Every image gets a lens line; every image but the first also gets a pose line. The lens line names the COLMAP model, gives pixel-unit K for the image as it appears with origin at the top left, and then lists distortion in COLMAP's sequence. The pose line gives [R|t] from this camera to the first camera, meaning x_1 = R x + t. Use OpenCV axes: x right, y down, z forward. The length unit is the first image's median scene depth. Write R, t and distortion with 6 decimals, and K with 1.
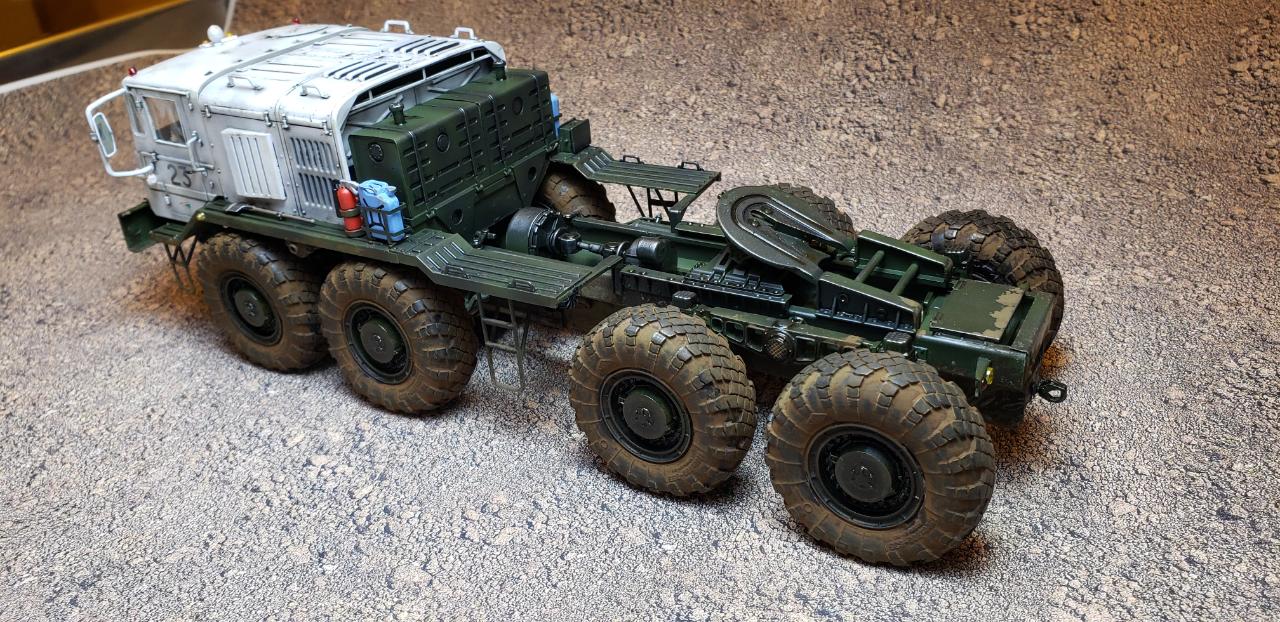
lens RADIAL K [[1022.1, 0, 641.3], [0, 1022.1, 333.2], [0, 0, 1]] dist [0.000901, 0.000729]
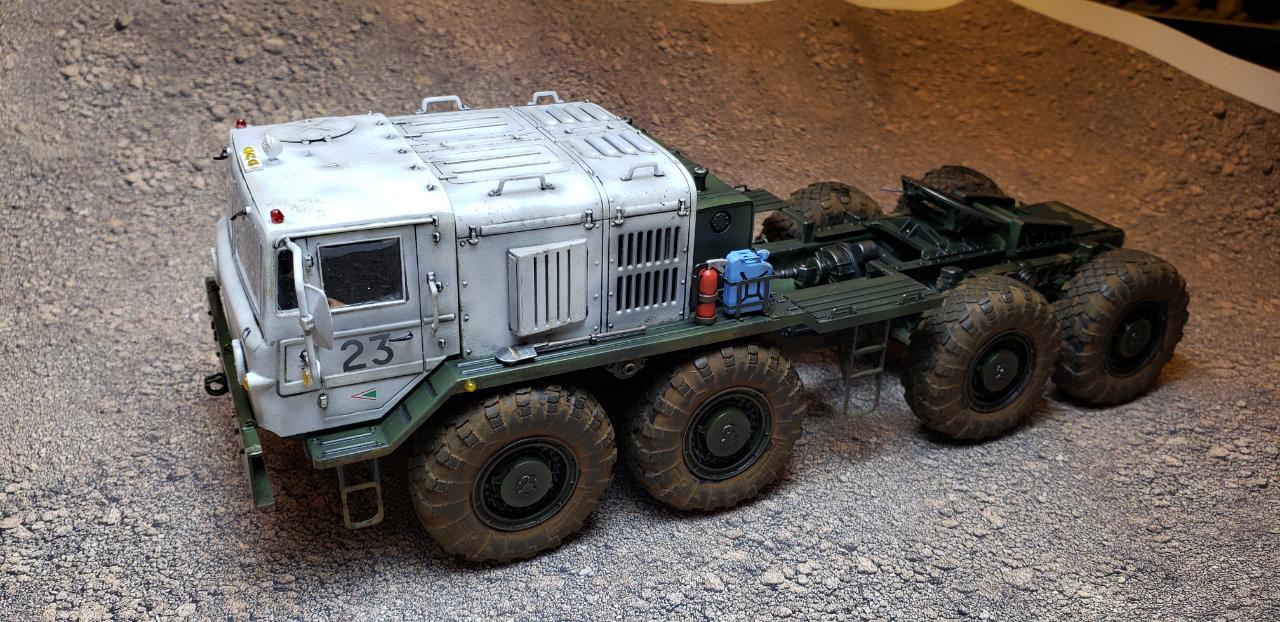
lens RADIAL K [[1004.7, 0, 640.0], [0, 1004.7, 311.0], [0, 0, 1]] dist [0.168302, -0.726115]
pose [[0.557176, -0.286194, 0.779518, -0.925744], [0.340432, 0.934944, 0.099928, -0.198480], [-0.757405, 0.209695, 0.618358, 0.483897]]
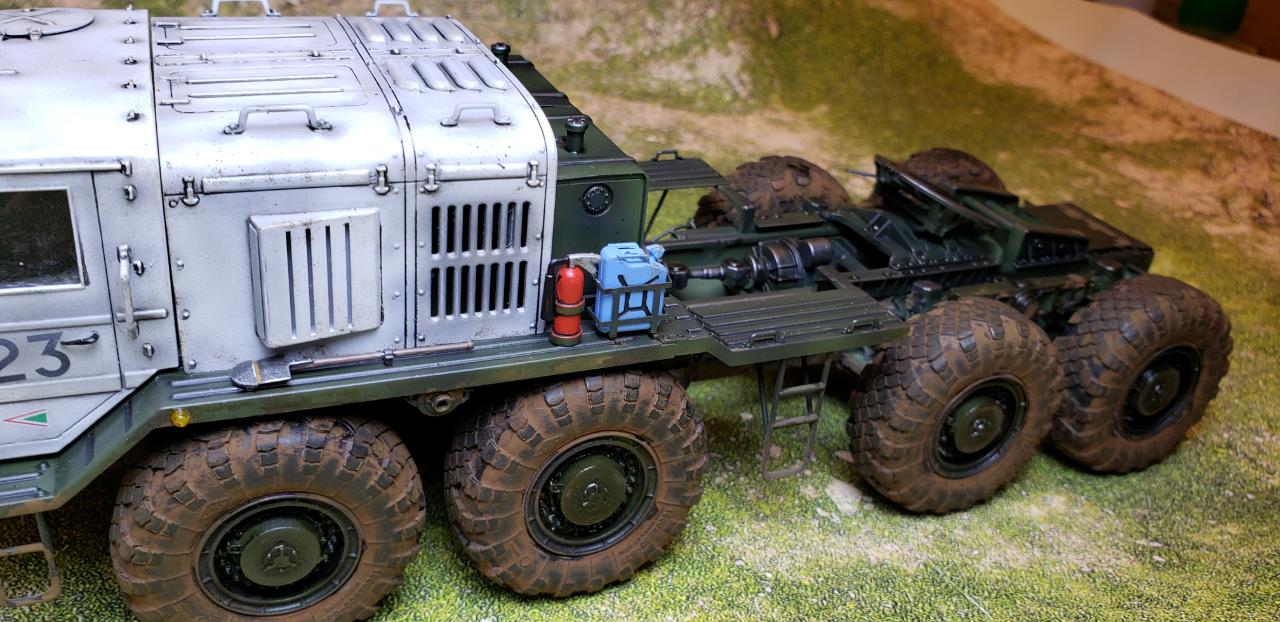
lens RADIAL K [[1023.1, 0, 640.0], [0, 1023.1, 311.0], [0, 0, 1]] dist [0.103113, -0.503279]
pose [[0.571432, -0.268931, 0.775334, -0.683479], [0.263596, 0.954865, 0.136929, -0.174995], [-0.777163, 0.126130, 0.616529, 0.557813]]
